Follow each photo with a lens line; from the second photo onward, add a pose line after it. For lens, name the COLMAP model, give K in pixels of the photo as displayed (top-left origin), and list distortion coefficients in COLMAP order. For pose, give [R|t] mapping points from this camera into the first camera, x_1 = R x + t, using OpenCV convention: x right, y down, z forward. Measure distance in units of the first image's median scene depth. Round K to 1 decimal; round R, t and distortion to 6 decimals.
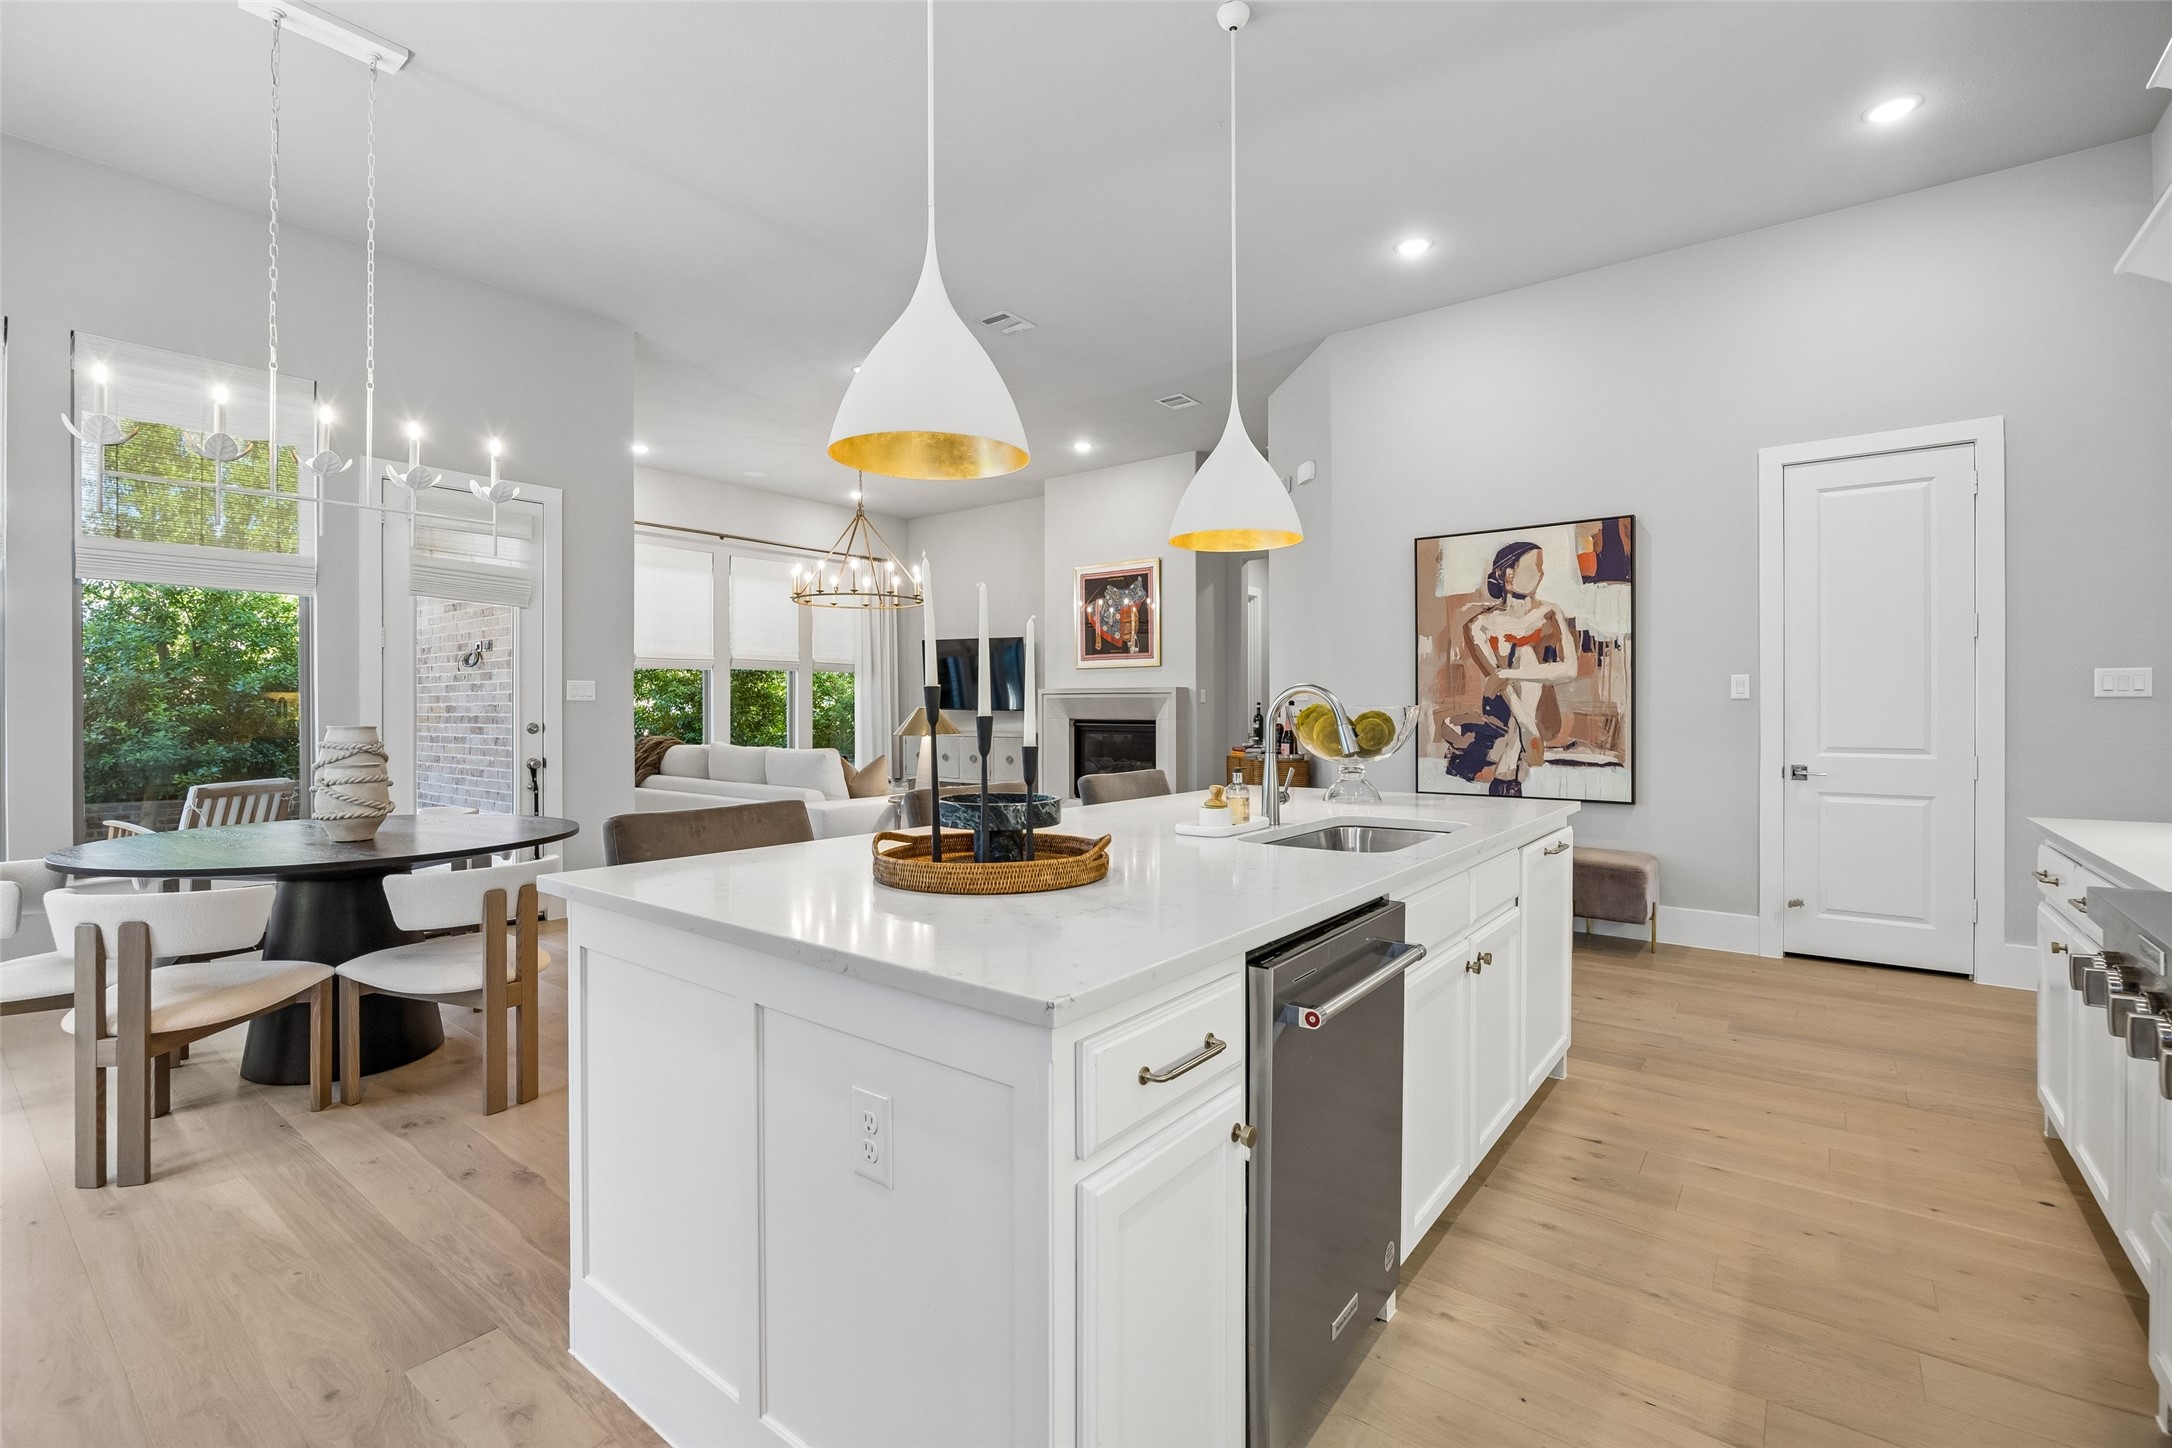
lens RADIAL K [[952.5, 0, 1084.7], [0, 952.5, 717.0], [0, 0, 1]] dist [-0.016431, 0.001610]
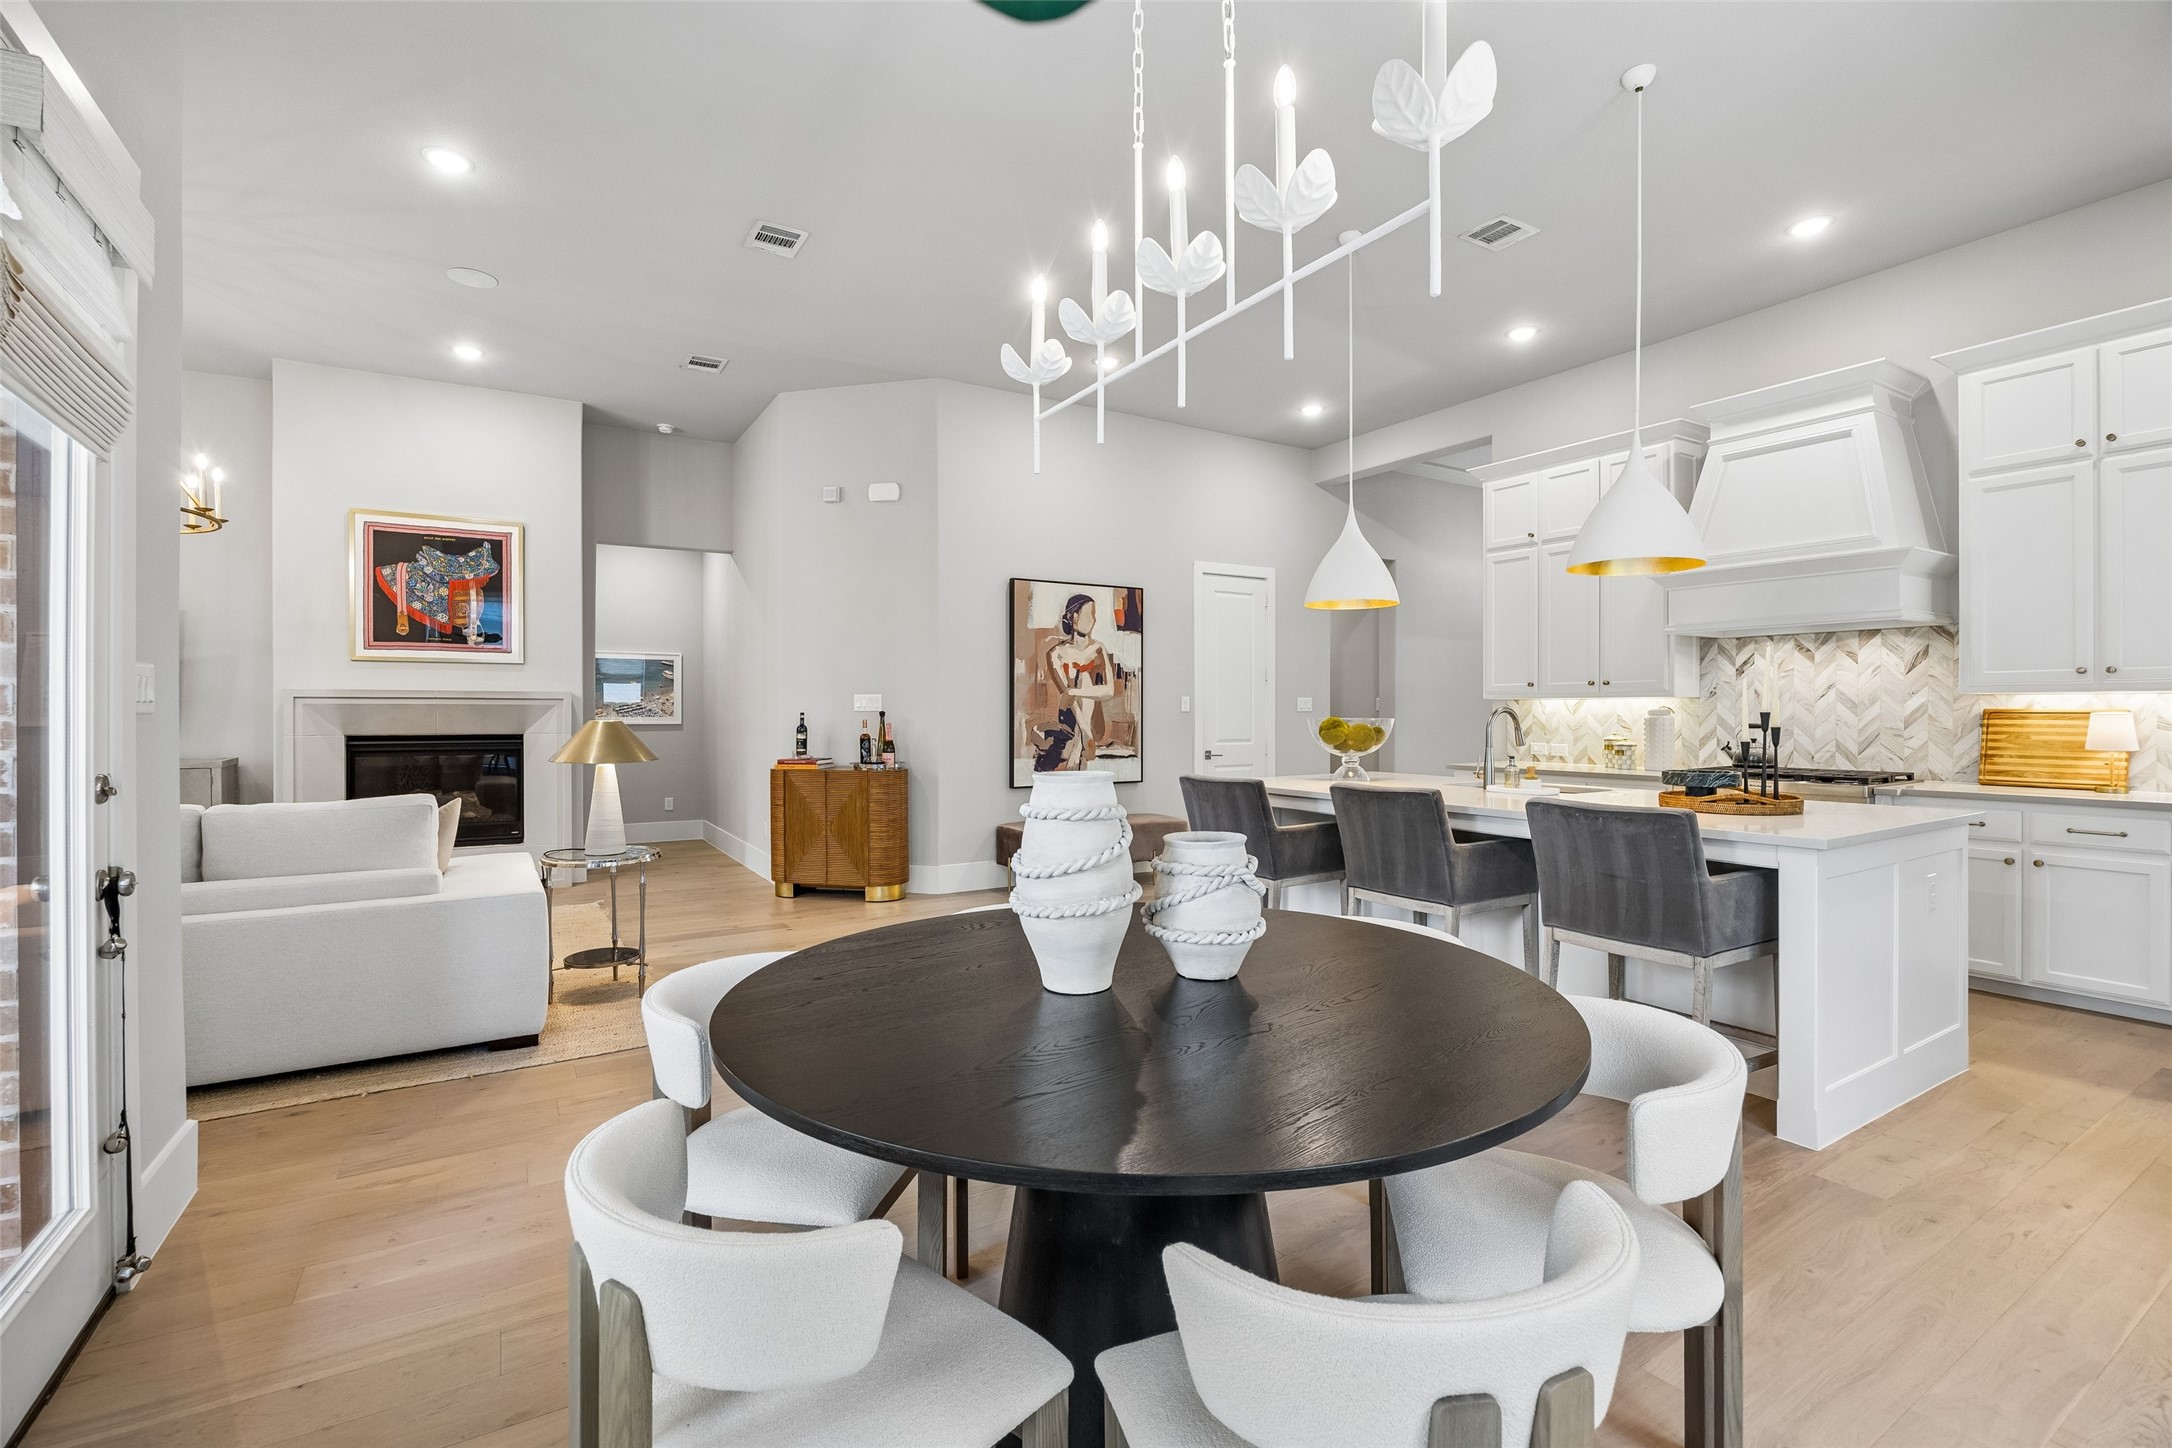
lens RADIAL K [[952.5, 0, 1070.5], [0, 952.5, 713.6], [0, 0, 1]] dist [-0.016431, 0.001610]
pose [[0.362372, -0.002238, 0.932031, -0.804601], [0.009991, 0.999949, -0.001484, -0.013575], [-0.931980, 0.009850, 0.362376, 0.526482]]
